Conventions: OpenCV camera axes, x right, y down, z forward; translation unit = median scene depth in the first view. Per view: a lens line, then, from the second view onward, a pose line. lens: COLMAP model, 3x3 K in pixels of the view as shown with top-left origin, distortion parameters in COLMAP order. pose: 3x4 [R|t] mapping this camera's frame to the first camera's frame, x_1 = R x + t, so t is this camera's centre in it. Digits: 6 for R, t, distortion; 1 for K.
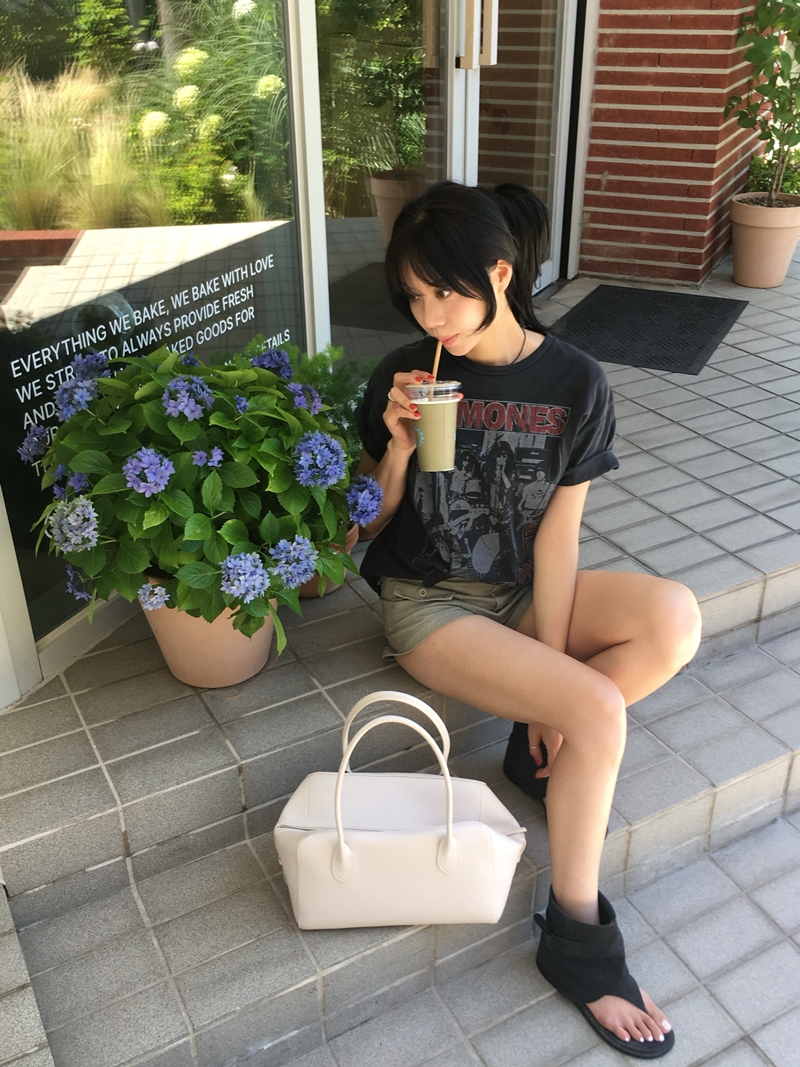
lens RADIAL K [[1056.5, 0, 398.9], [0, 1056.5, 536.7], [0, 0, 1]] dist [0.079273, -0.093928]
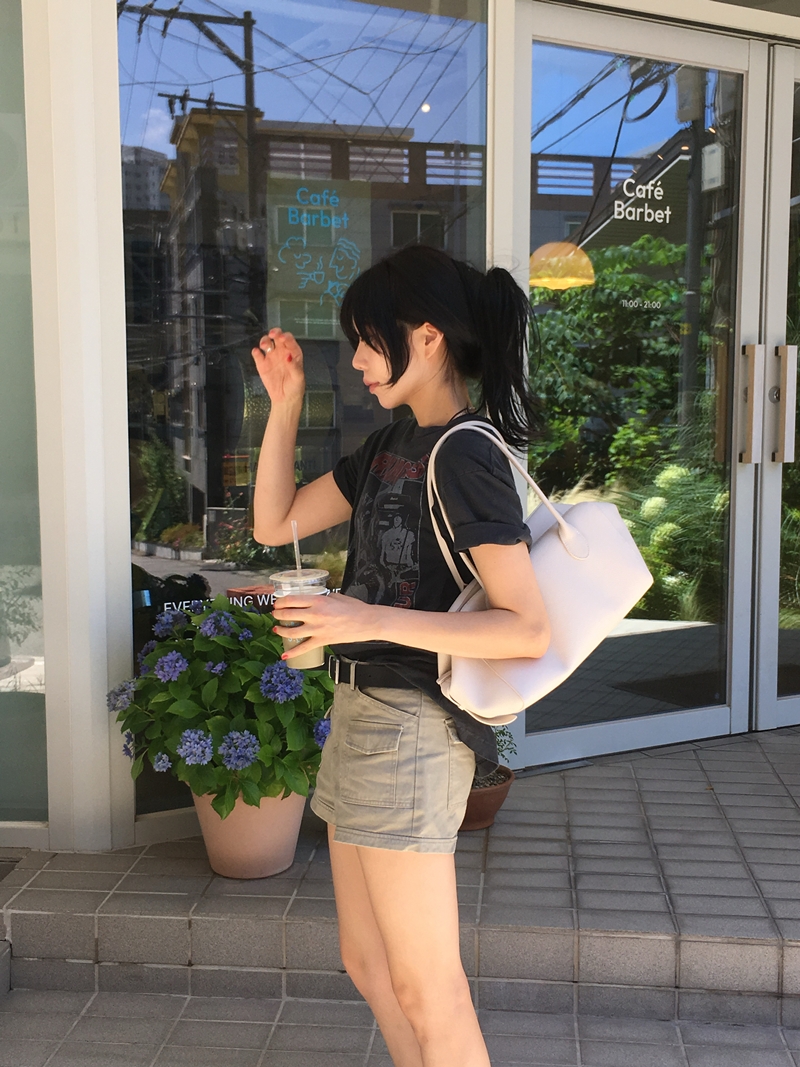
lens RADIAL K [[1308.6, 0, 400.0], [0, 1308.6, 533.5], [0, 0, 1]] dist [0.059563, 0.006819]
pose [[0.816421, 0.060223, -0.574308, 0.835554], [-0.281250, 0.910081, -0.304385, 0.185641], [0.504336, 0.410030, 0.759948, -0.224015]]
